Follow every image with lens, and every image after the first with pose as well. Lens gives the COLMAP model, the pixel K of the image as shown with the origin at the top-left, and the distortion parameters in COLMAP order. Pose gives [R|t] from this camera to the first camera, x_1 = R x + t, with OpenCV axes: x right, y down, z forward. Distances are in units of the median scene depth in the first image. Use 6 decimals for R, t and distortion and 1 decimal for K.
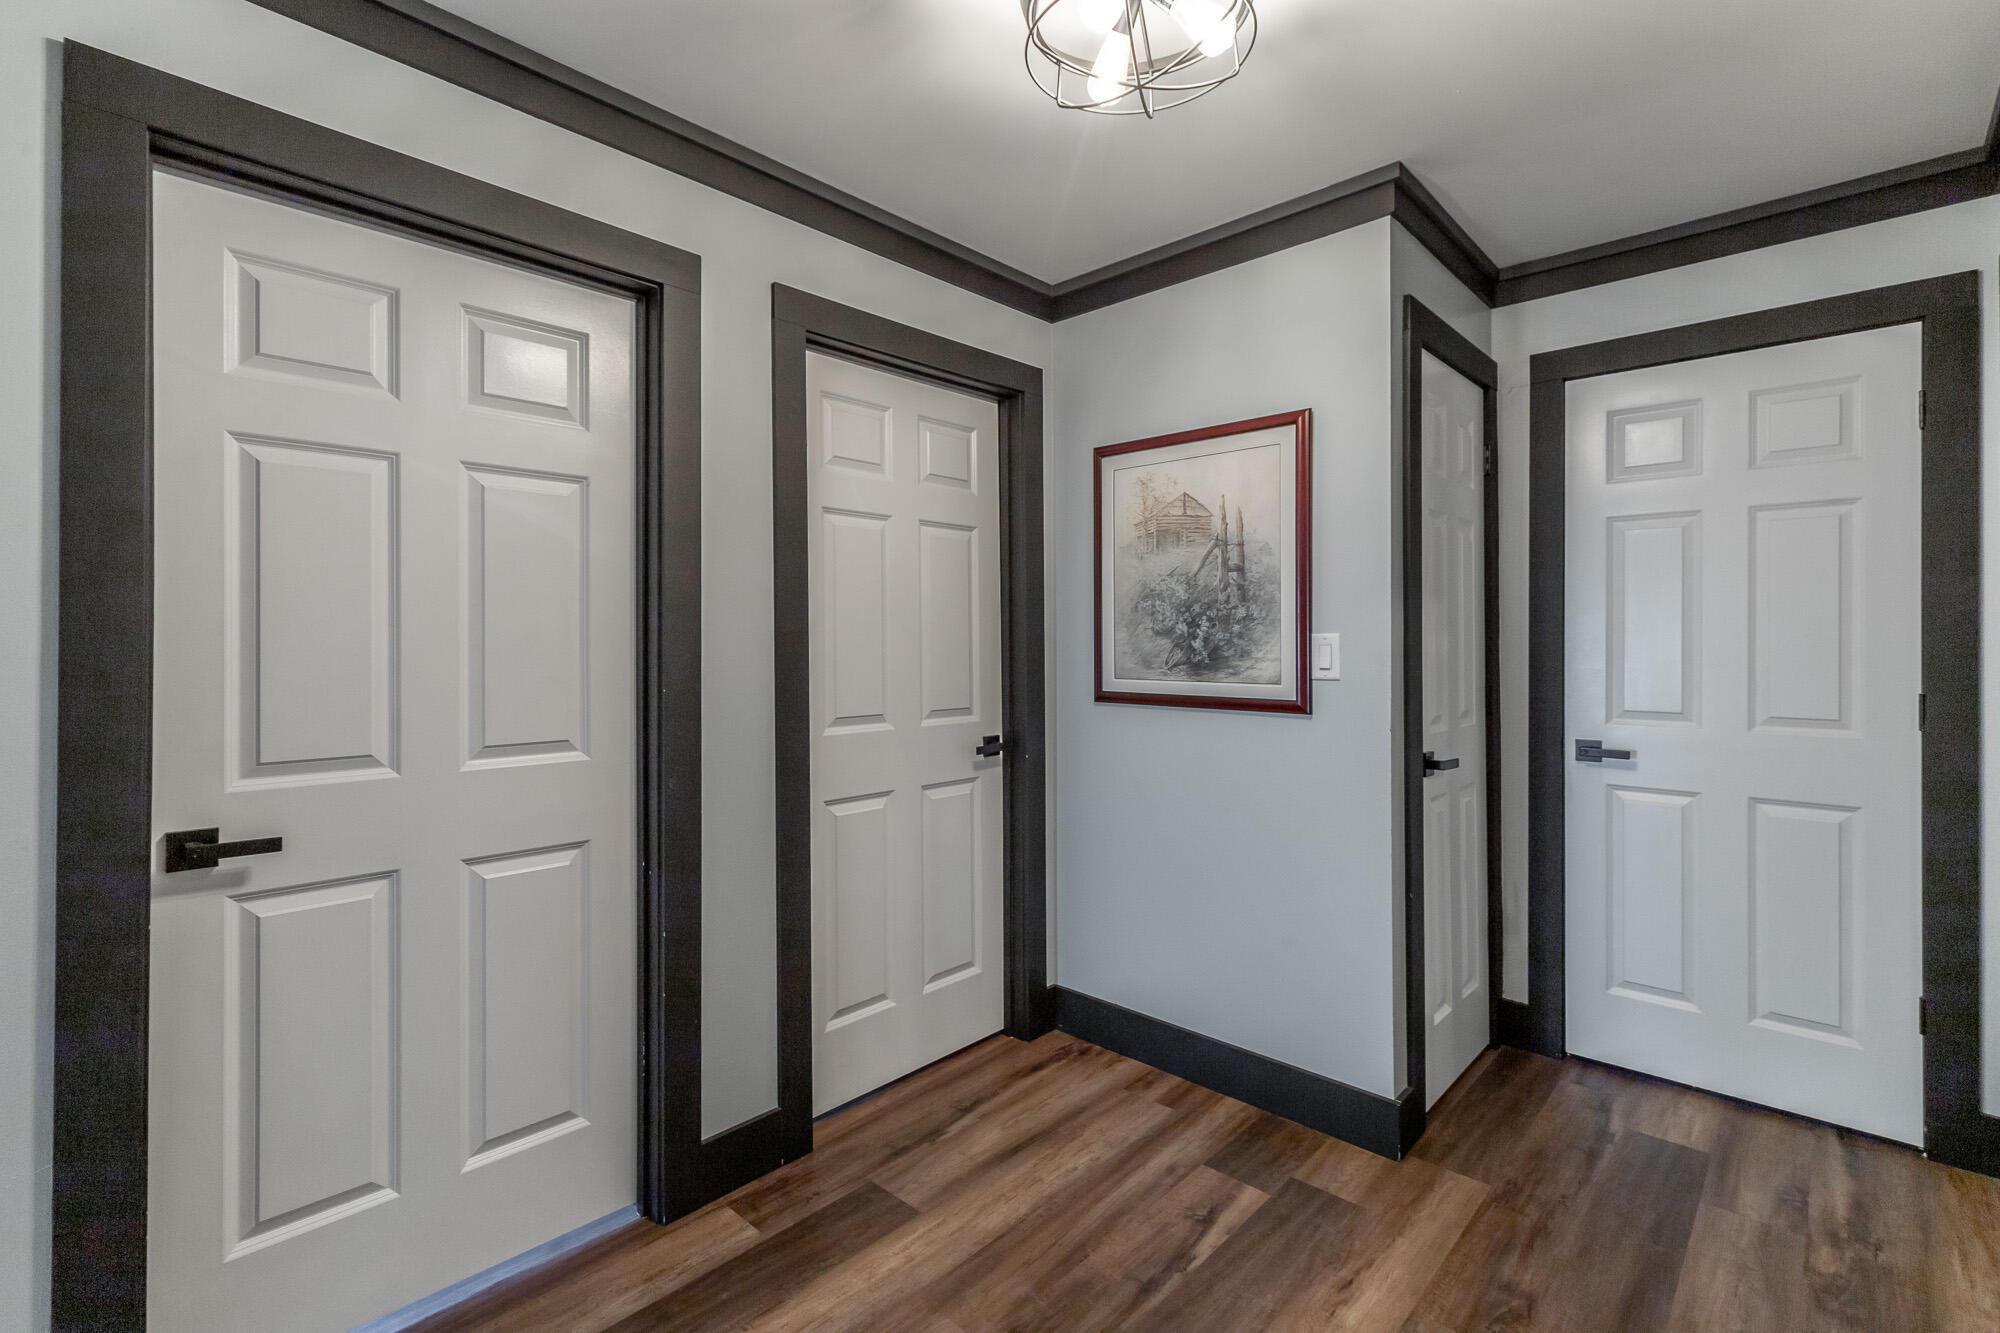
lens RADIAL K [[903.9, 0, 1012.1], [0, 903.9, 639.5], [0, 0, 1]] dist [0.008796, -0.001322]
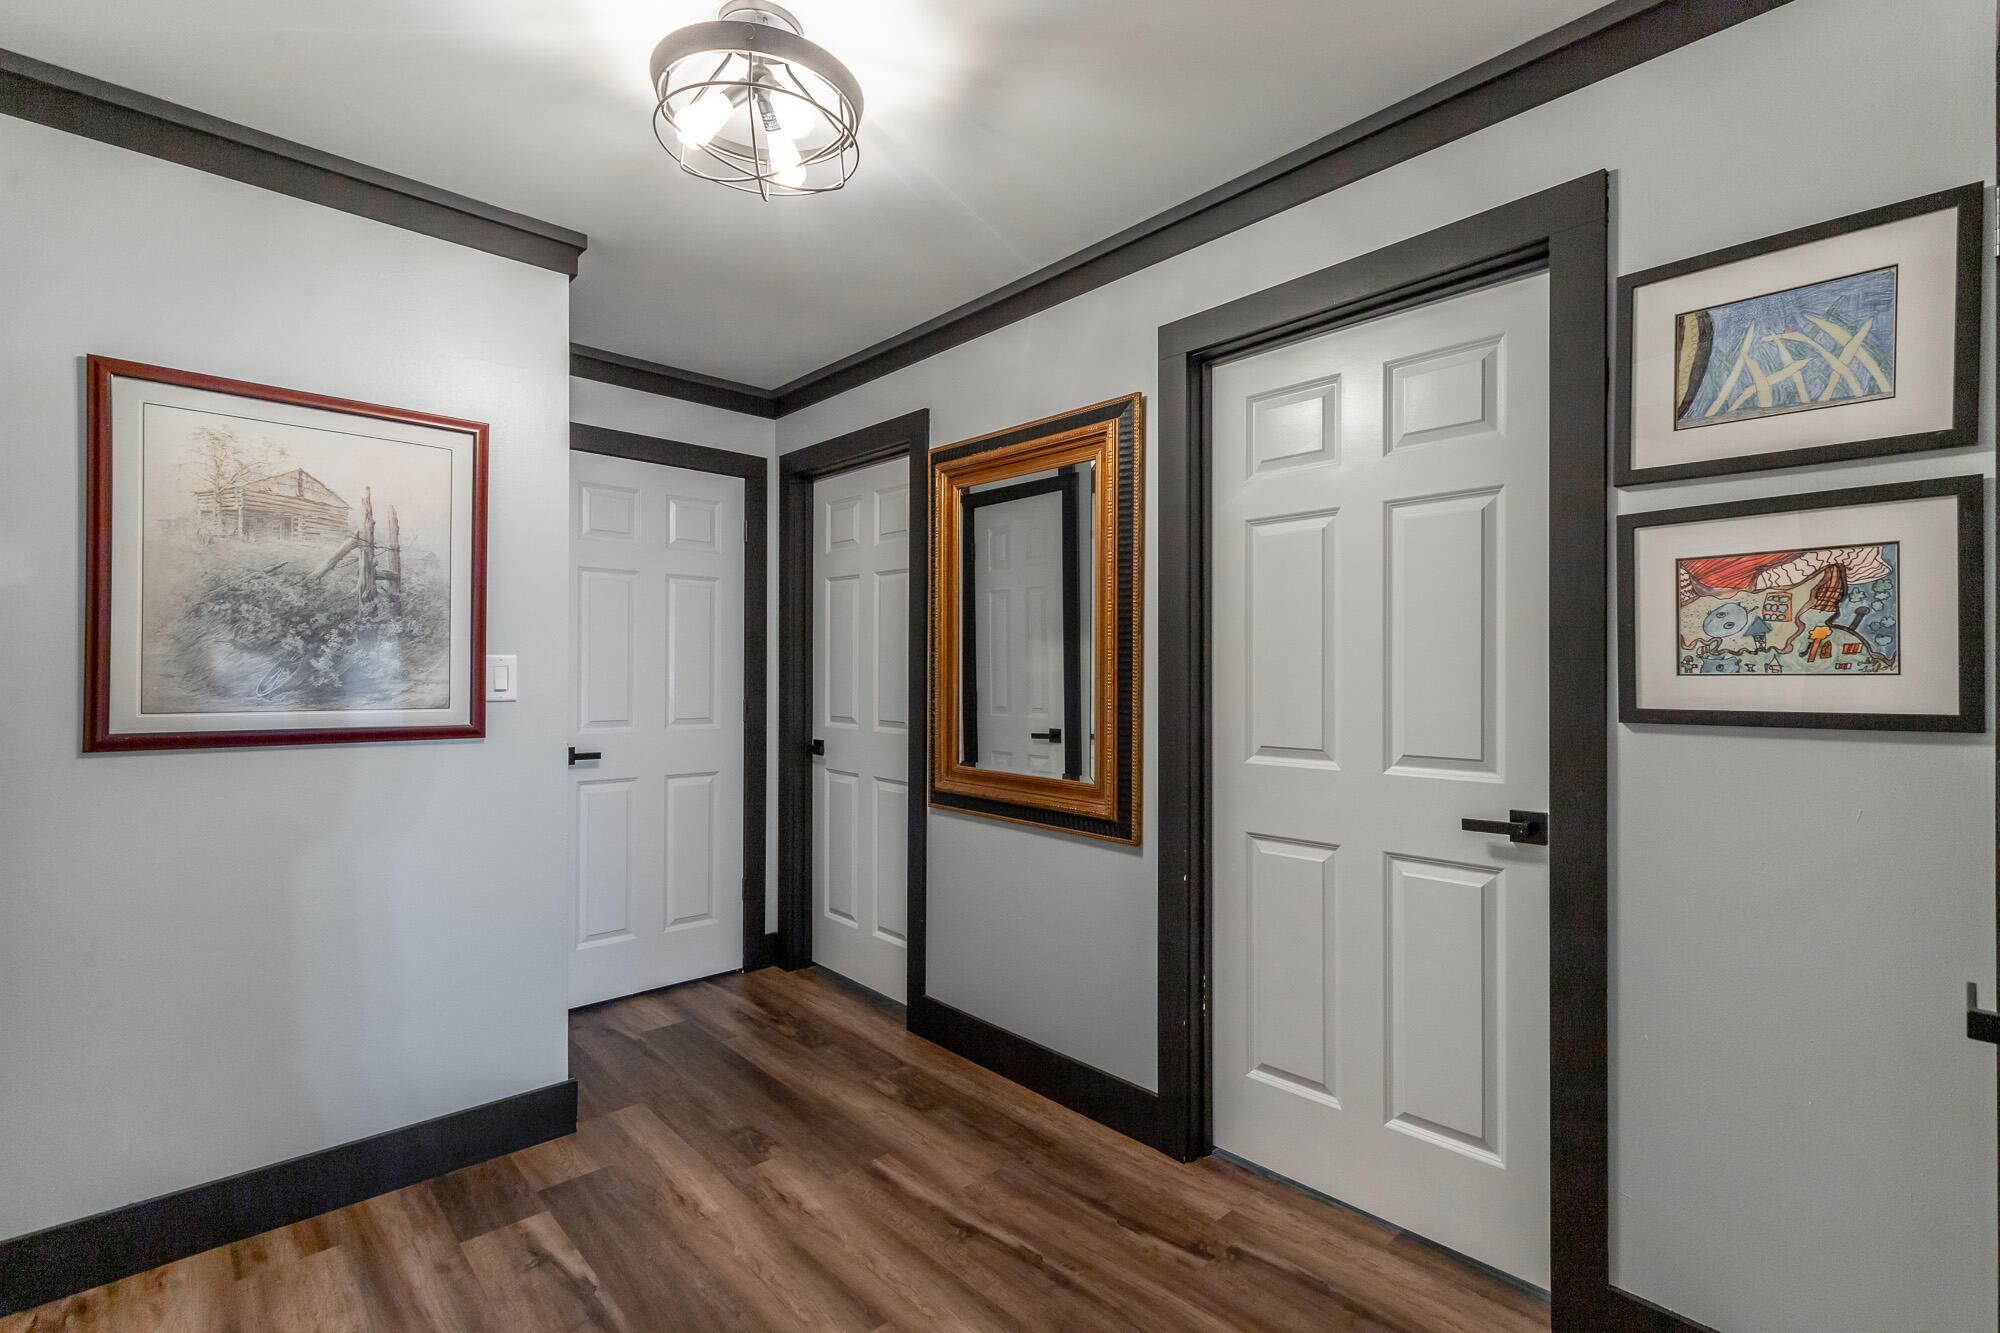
lens RADIAL K [[903.9, 0, 1008.9], [0, 903.9, 671.5], [0, 0, 1]] dist [0.008796, -0.001322]
pose [[0.069873, 0.006263, 0.997536, -0.565652], [-0.005158, 0.999969, -0.005917, 0.013880], [-0.997543, -0.004732, 0.069903, 0.345746]]
